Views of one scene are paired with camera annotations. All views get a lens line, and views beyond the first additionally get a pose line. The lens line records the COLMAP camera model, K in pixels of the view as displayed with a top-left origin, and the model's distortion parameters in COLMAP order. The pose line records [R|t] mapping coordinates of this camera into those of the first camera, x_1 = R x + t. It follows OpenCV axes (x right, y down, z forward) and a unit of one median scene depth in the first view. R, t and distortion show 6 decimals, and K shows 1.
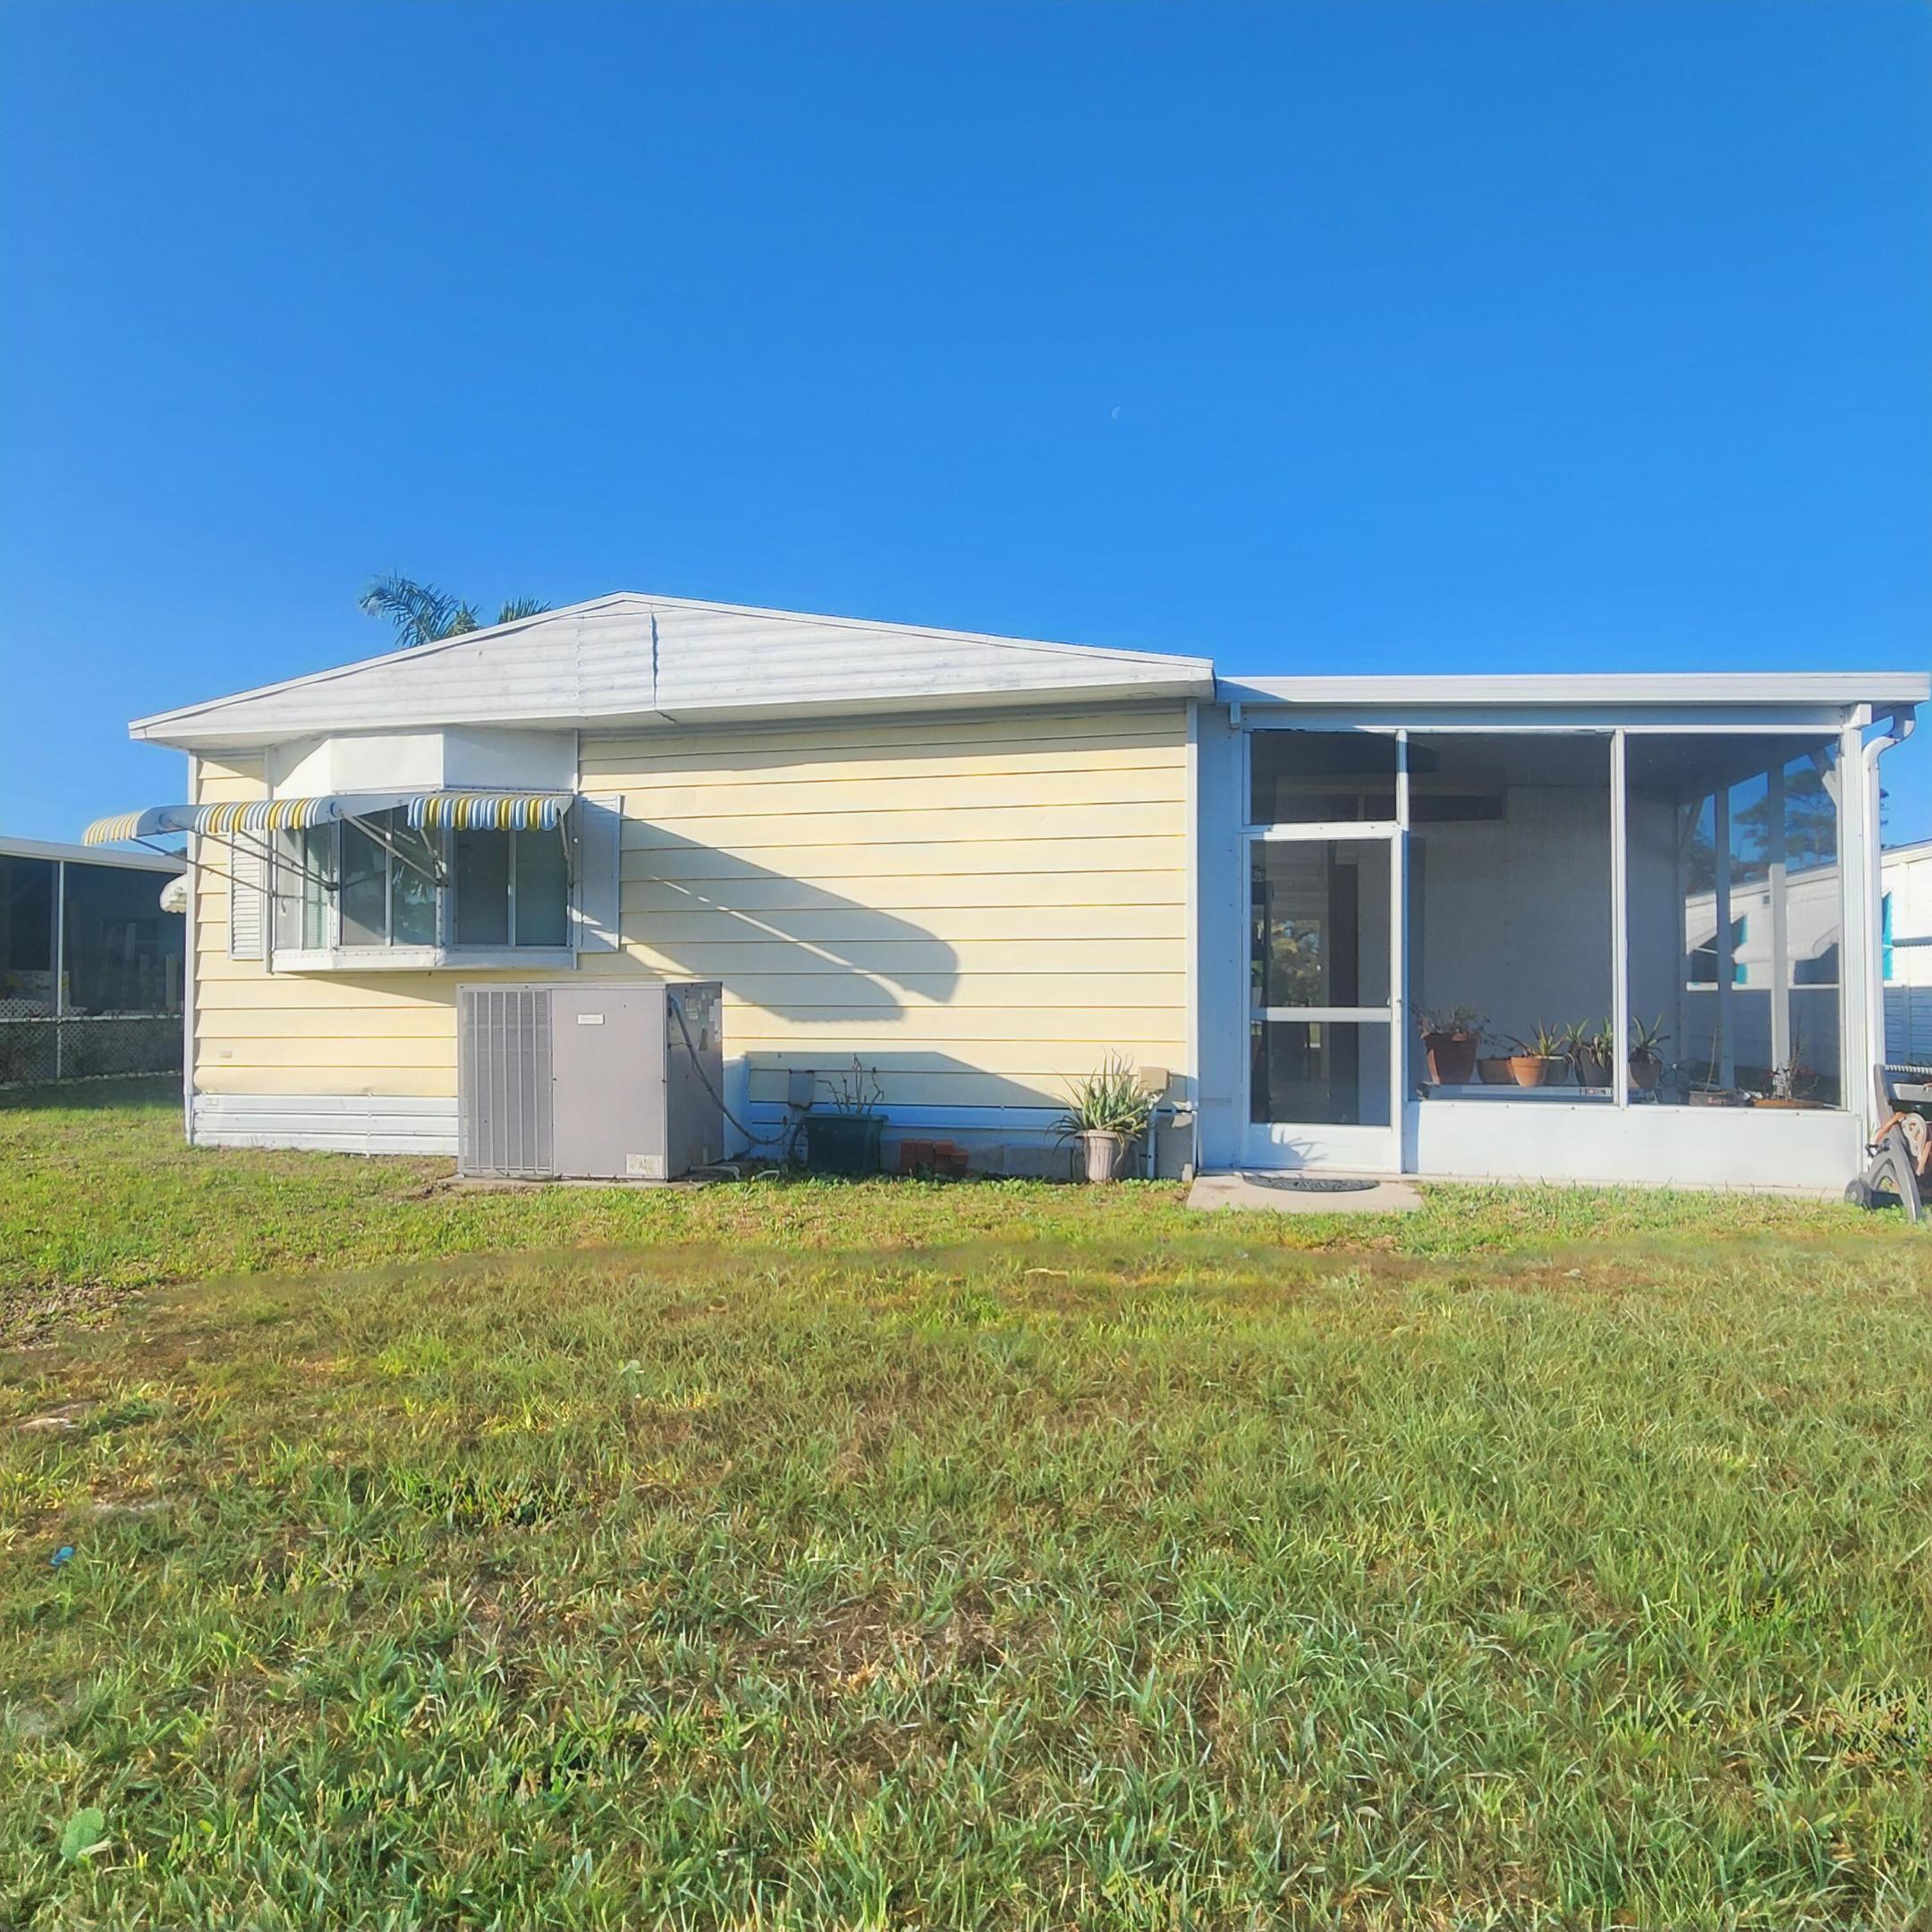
lens RADIAL K [[1289.3, 0, 966.0], [0, 1289.3, 966.0], [0, 0, 1]] dist [0.005161, 0.000176]
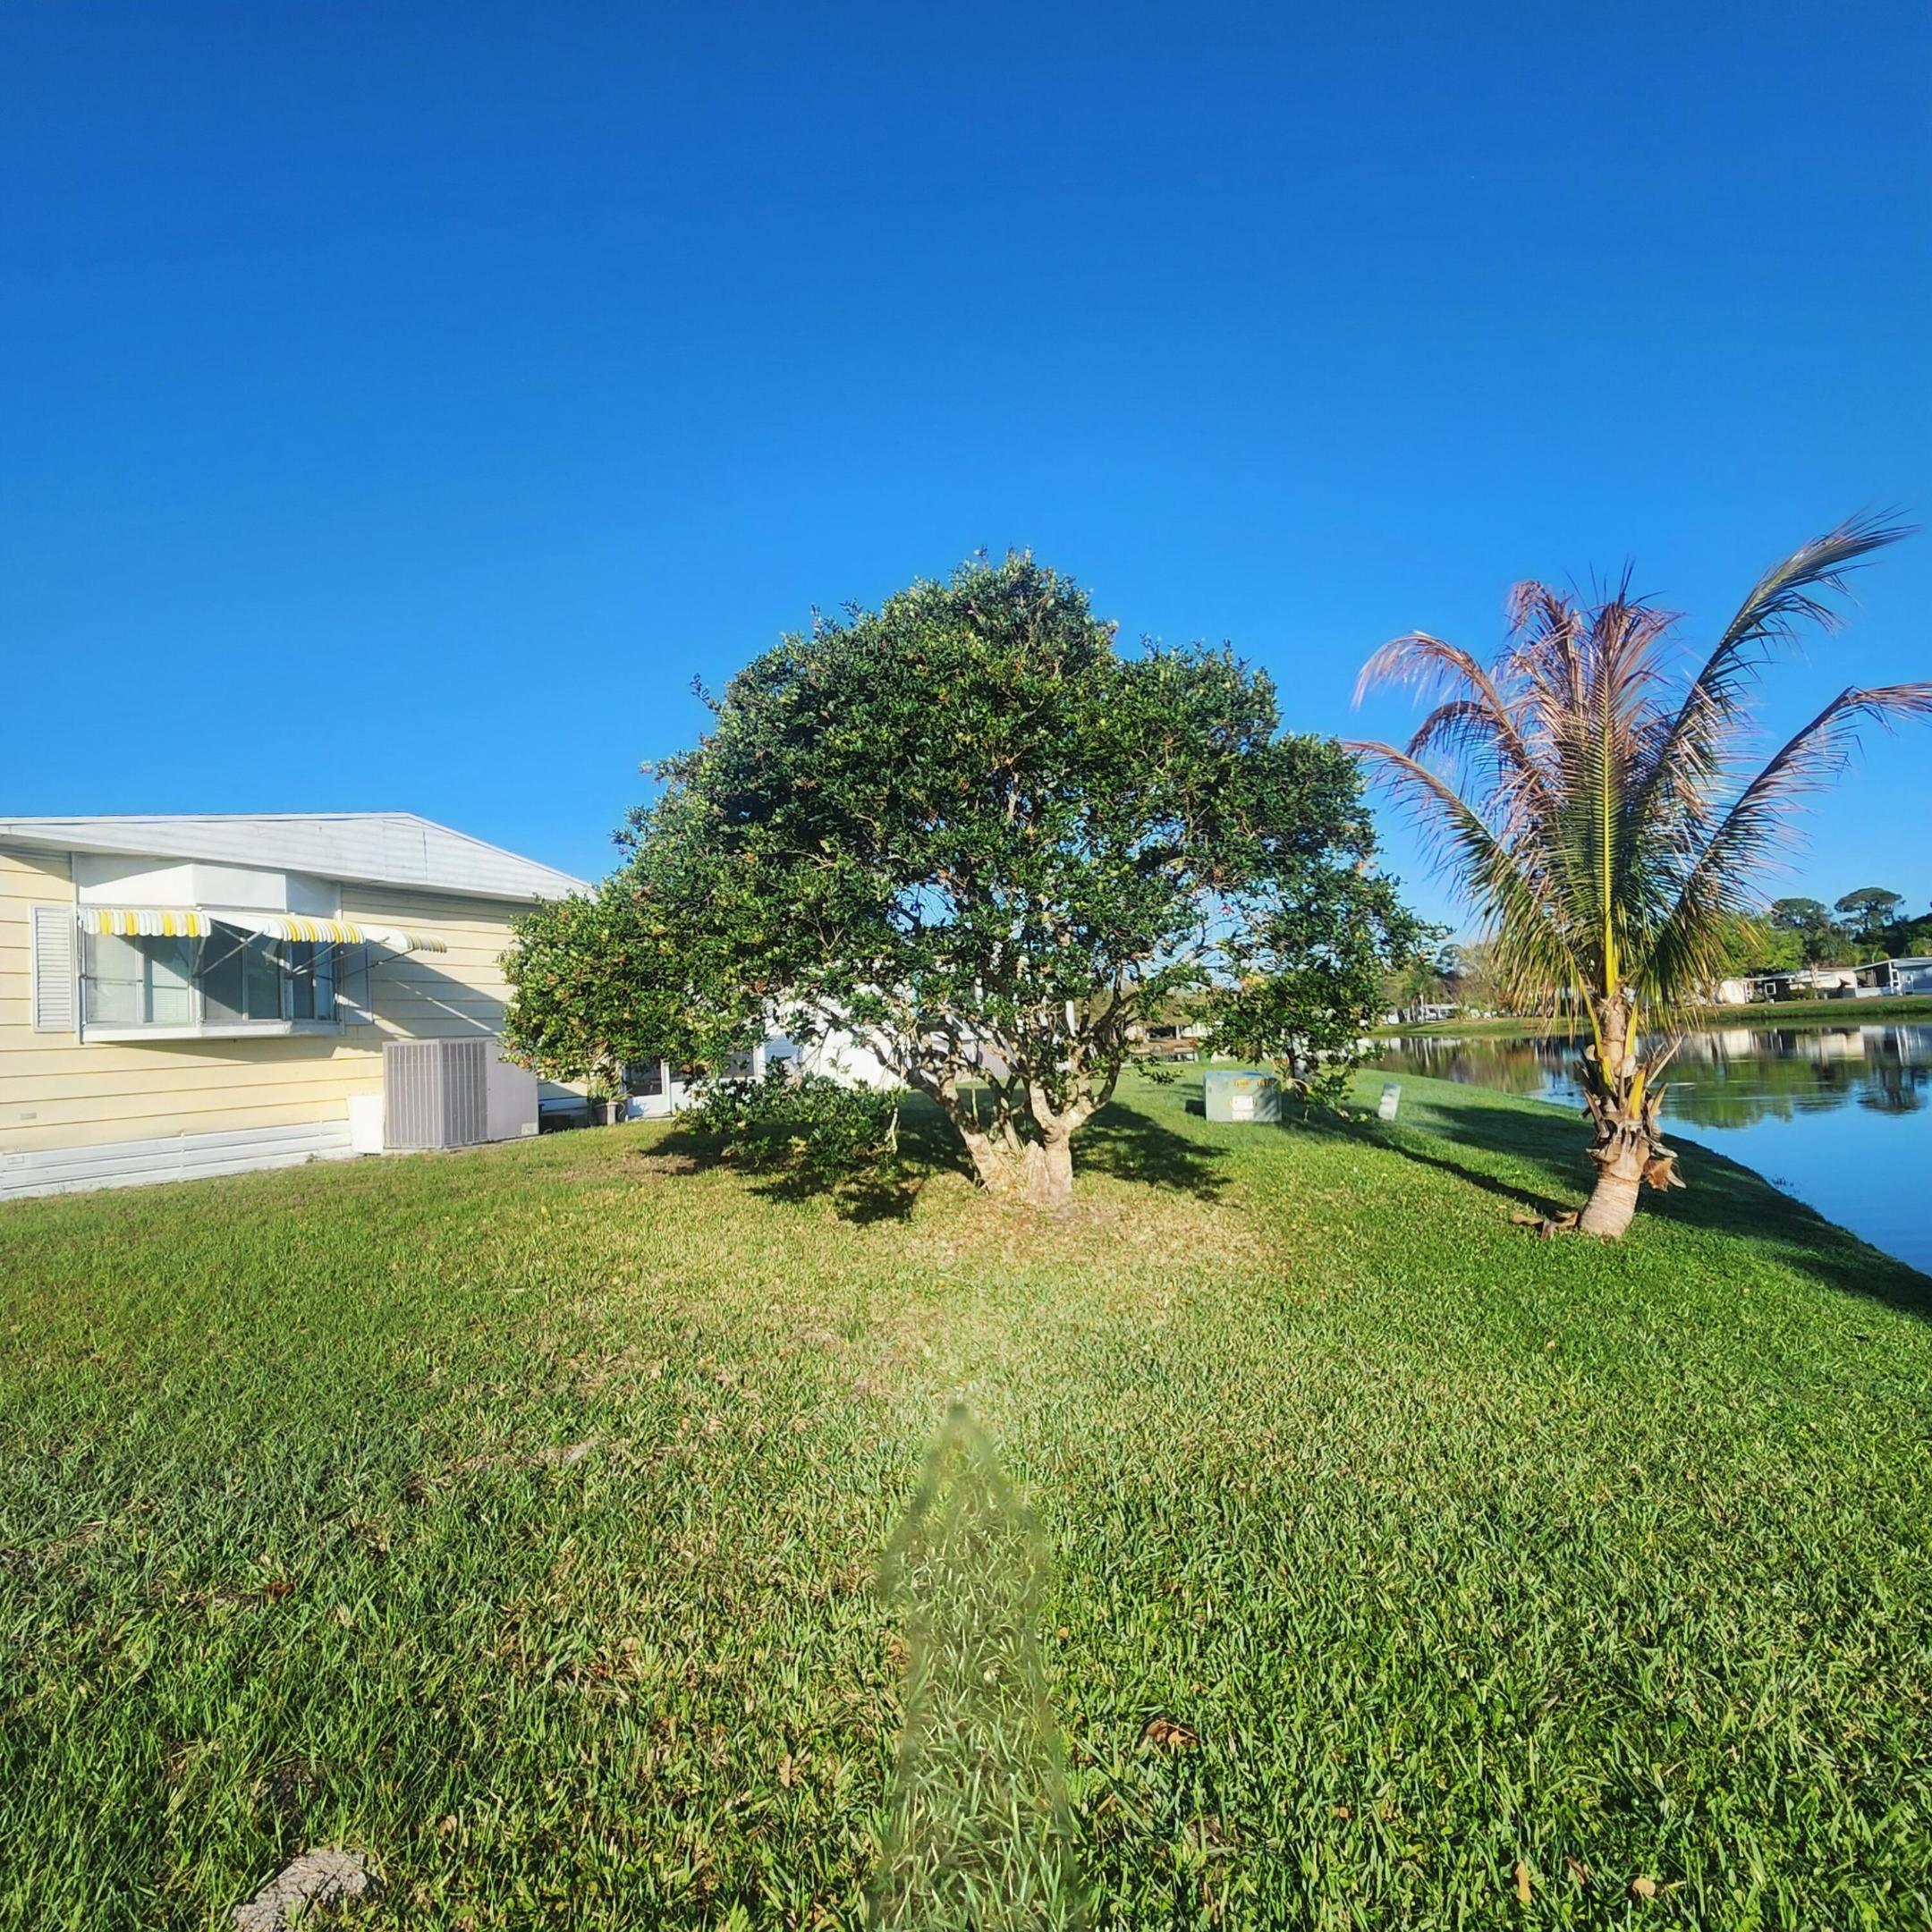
lens RADIAL K [[1064.0, 0, 944.9], [0, 1064.0, 971.2], [0, 0, 1]] dist [0.002553, 0.000068]
pose [[0.213079, 0.049757, 0.975767, -1.513206], [0.032213, 0.997802, -0.057915, 0.024633], [-0.976504, 0.043773, 0.211007, 0.019380]]
